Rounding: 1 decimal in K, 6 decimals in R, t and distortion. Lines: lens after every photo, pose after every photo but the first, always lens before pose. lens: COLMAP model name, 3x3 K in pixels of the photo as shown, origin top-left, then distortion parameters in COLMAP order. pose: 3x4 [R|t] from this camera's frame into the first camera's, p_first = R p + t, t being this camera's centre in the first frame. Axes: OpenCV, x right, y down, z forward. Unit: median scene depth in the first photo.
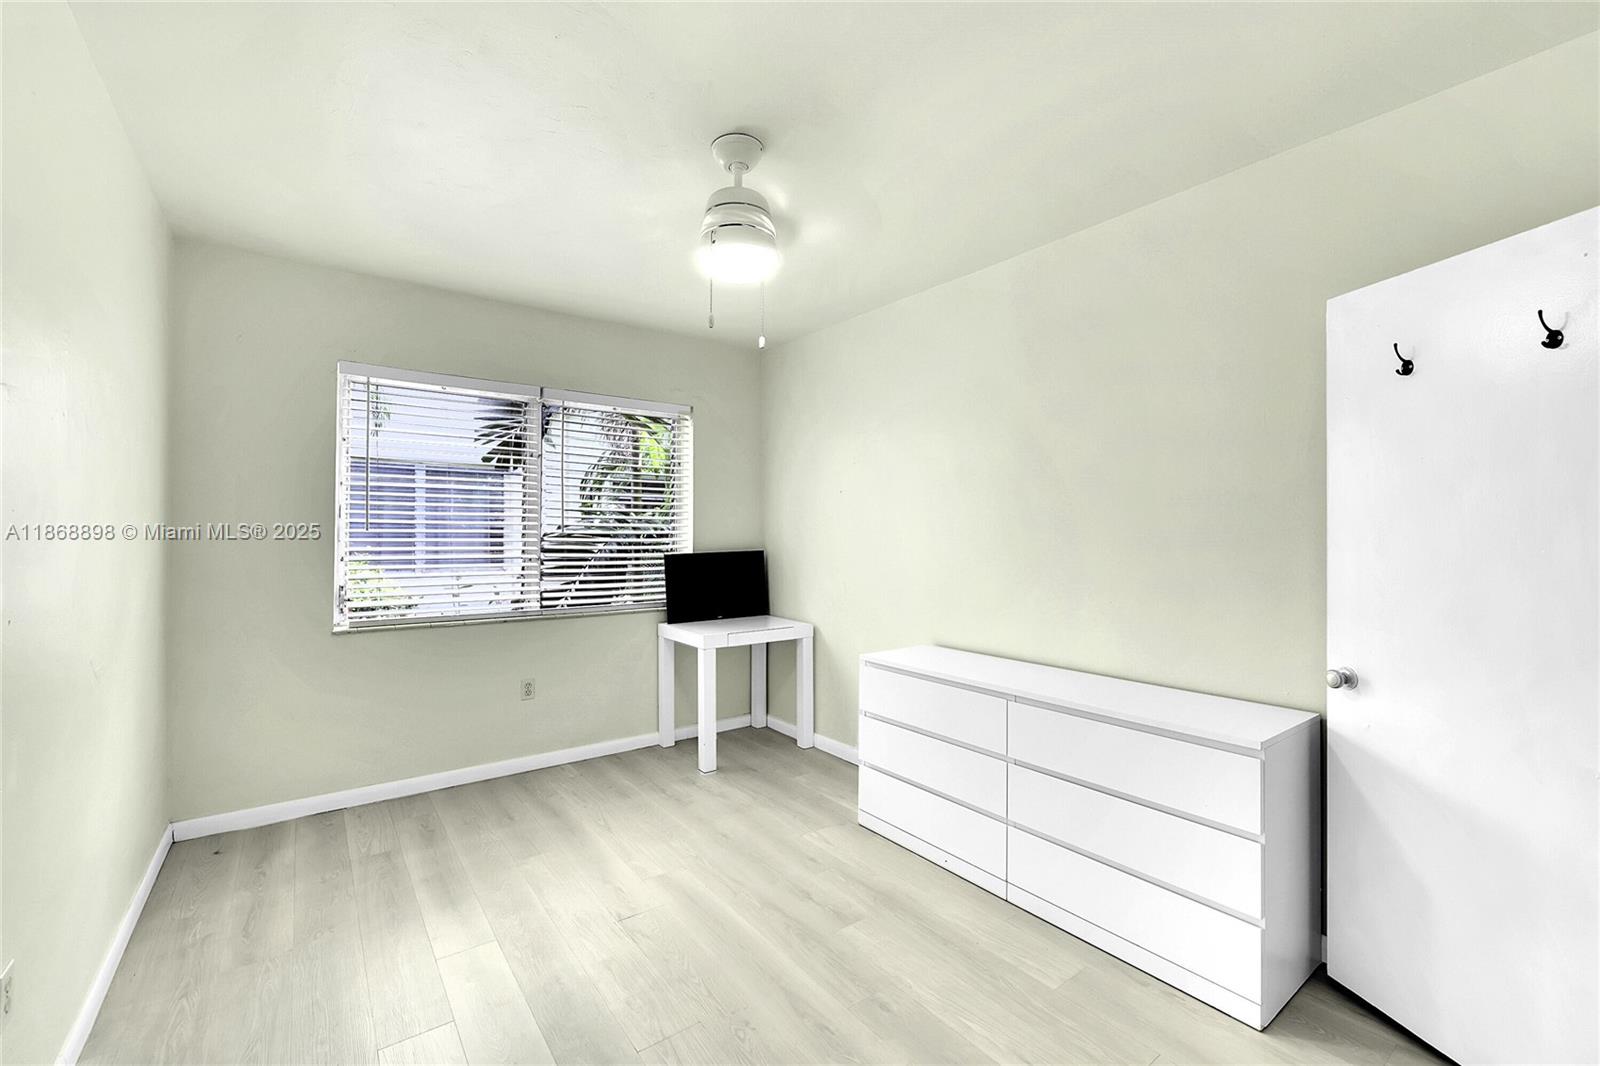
lens RADIAL K [[676.8, 0, 800.4], [0, 676.8, 527.2], [0, 0, 1]] dist [0.001832, -0.000347]
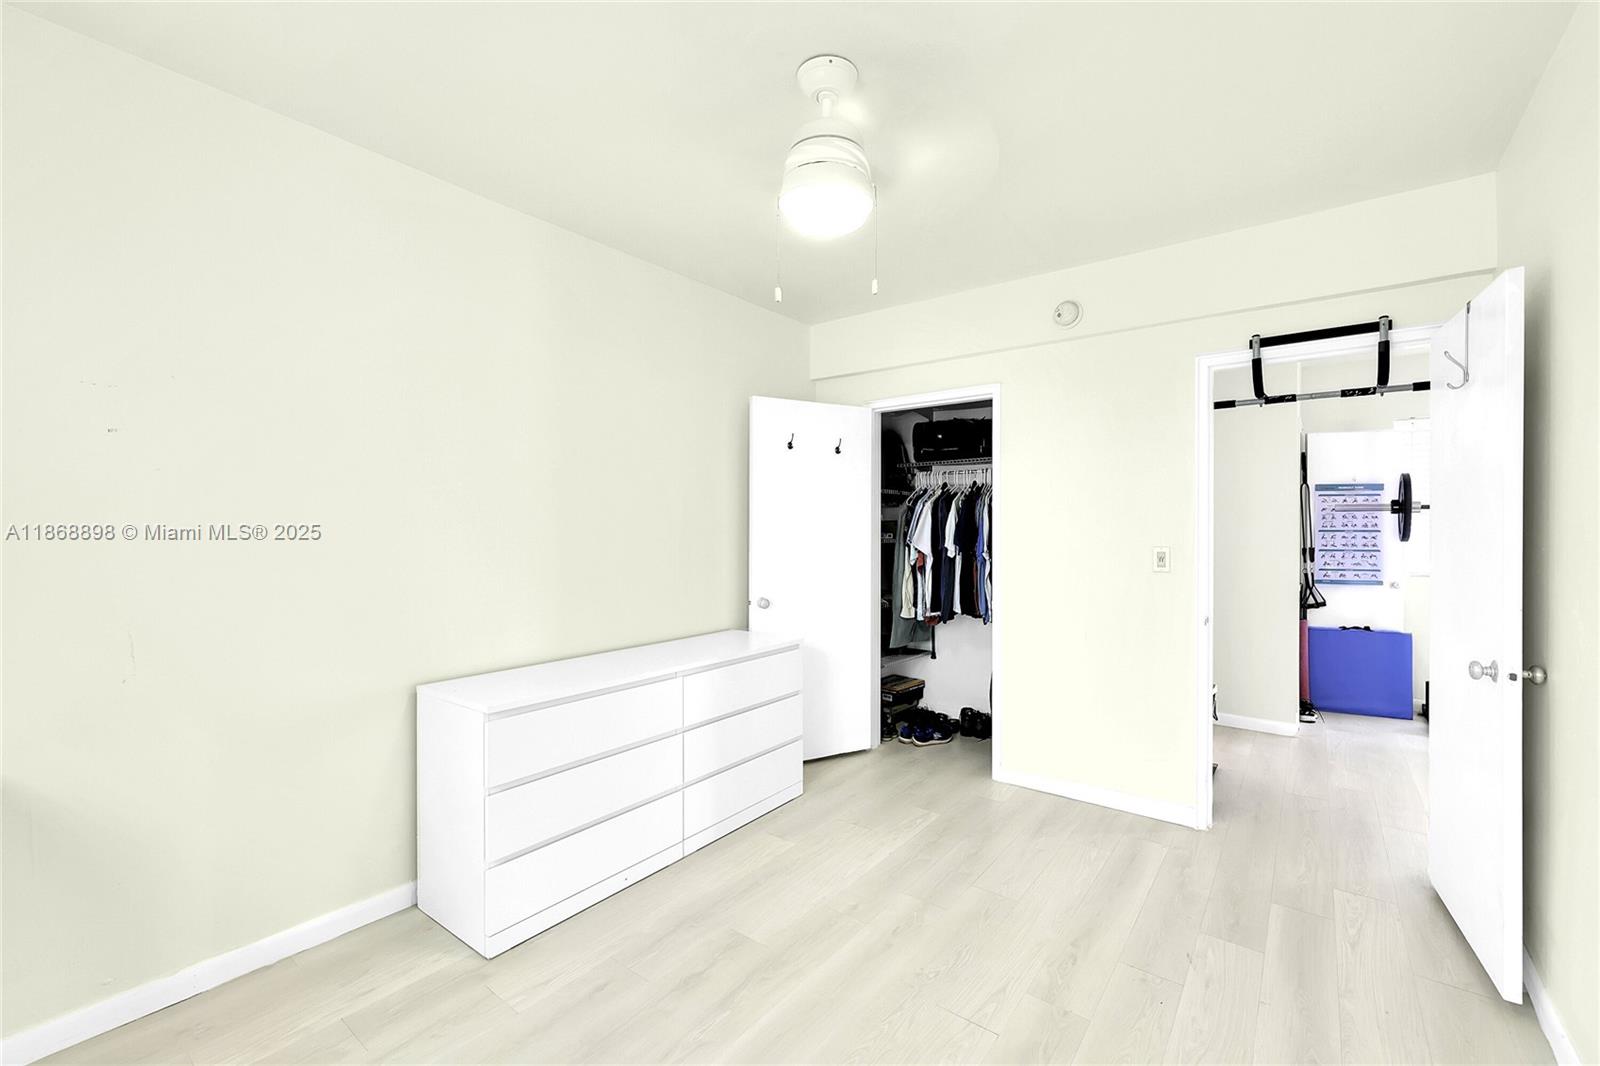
lens RADIAL K [[676.8, 0, 803.1], [0, 676.8, 527.3], [0, 0, 1]] dist [0.001832, -0.000347]
pose [[-0.281299, -0.003454, 0.959614, -0.882741], [-0.007577, 0.999970, 0.001378, 0.009338], [-0.959590, -0.006884, -0.281317, 1.227527]]
